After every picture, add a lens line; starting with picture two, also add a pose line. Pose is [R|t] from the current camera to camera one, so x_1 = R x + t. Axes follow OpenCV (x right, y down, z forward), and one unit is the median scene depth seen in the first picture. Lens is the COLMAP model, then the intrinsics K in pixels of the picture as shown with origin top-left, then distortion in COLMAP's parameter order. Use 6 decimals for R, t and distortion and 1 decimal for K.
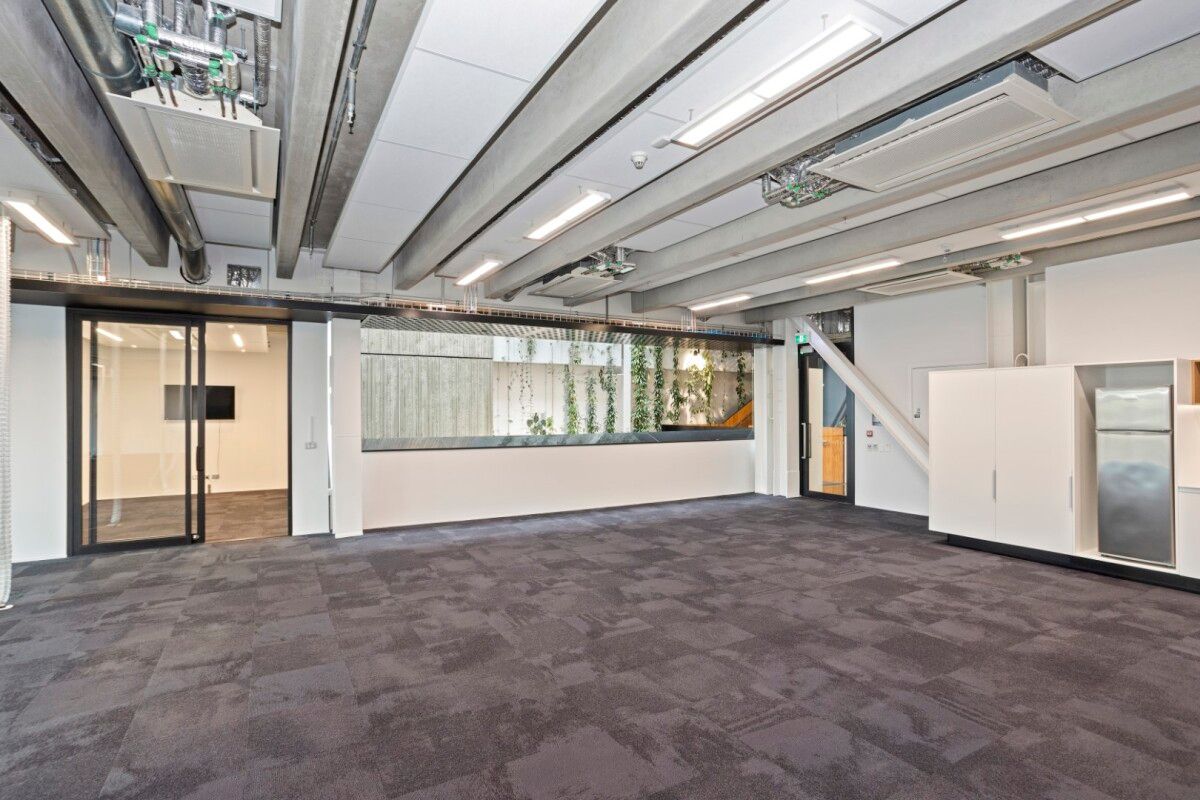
lens RADIAL K [[588.7, 0, 603.6], [0, 588.7, 411.1], [0, 0, 1]] dist [-0.042999, 0.031859]
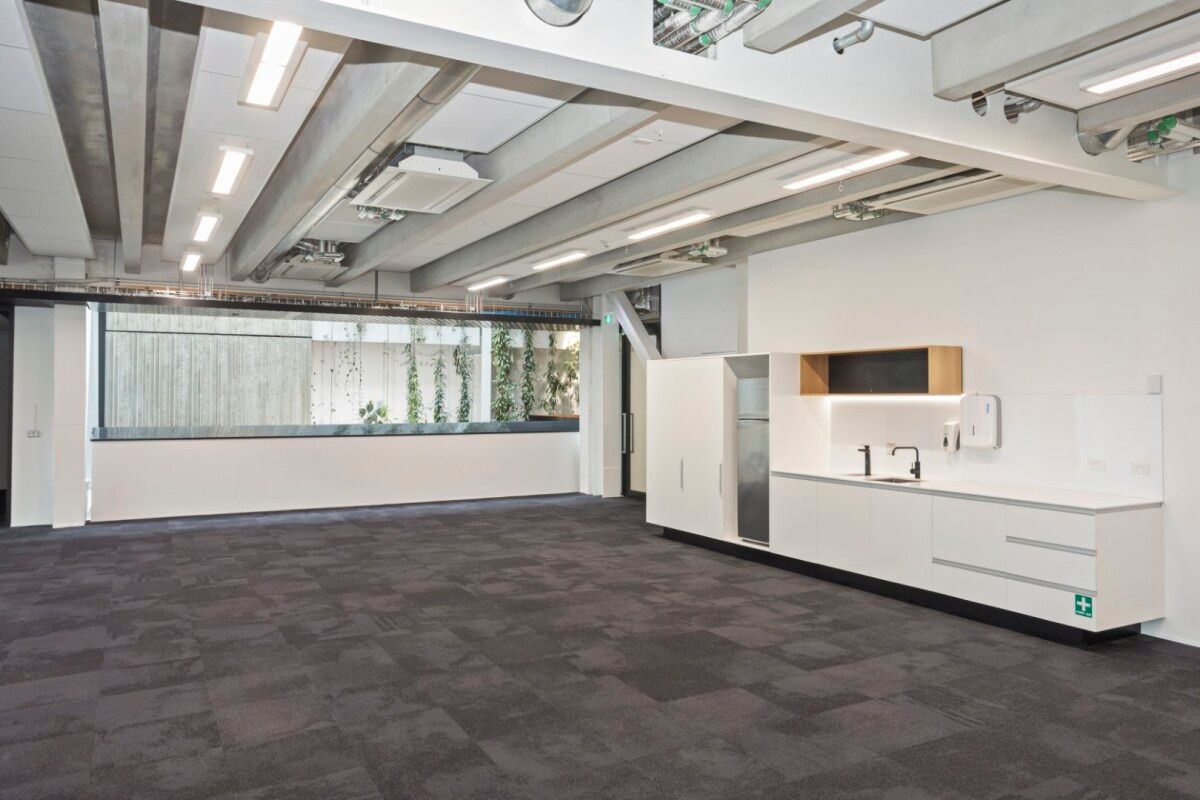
lens RADIAL K [[846.7, 0, 593.1], [0, 846.7, 383.1], [0, 0, 1]] dist [0.043598, 0.001883]
pose [[0.999061, 0.001879, -0.043290, 0.346680], [-0.002669, 0.999831, -0.018182, -0.001095], [0.043248, 0.018281, 0.998897, -0.278033]]
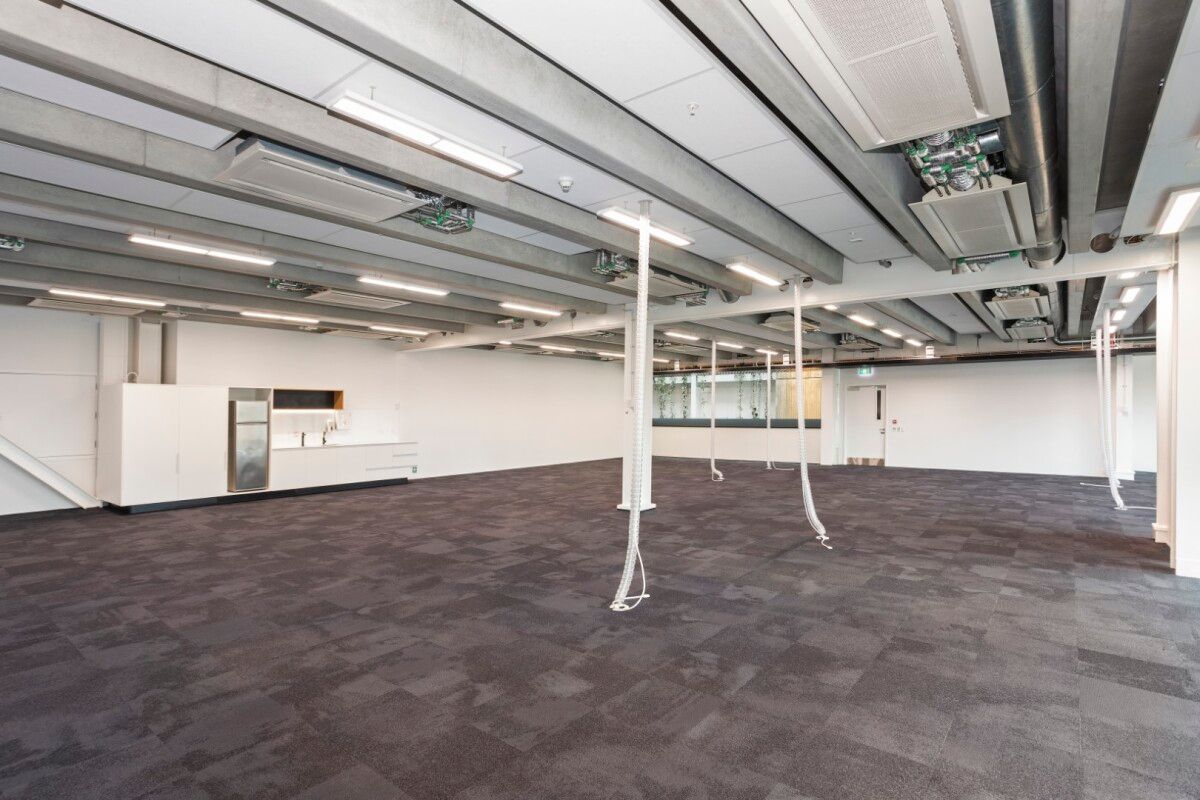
lens RADIAL K [[588.7, 0, 603.6], [0, 588.7, 411.1], [0, 0, 1]] dist [-0.042999, 0.031859]
pose [[-0.360390, 0.002328, 0.932799, -0.473238], [0.009470, 0.999954, 0.001163, 0.001086], [-0.932754, 0.009253, -0.360396, 0.212311]]
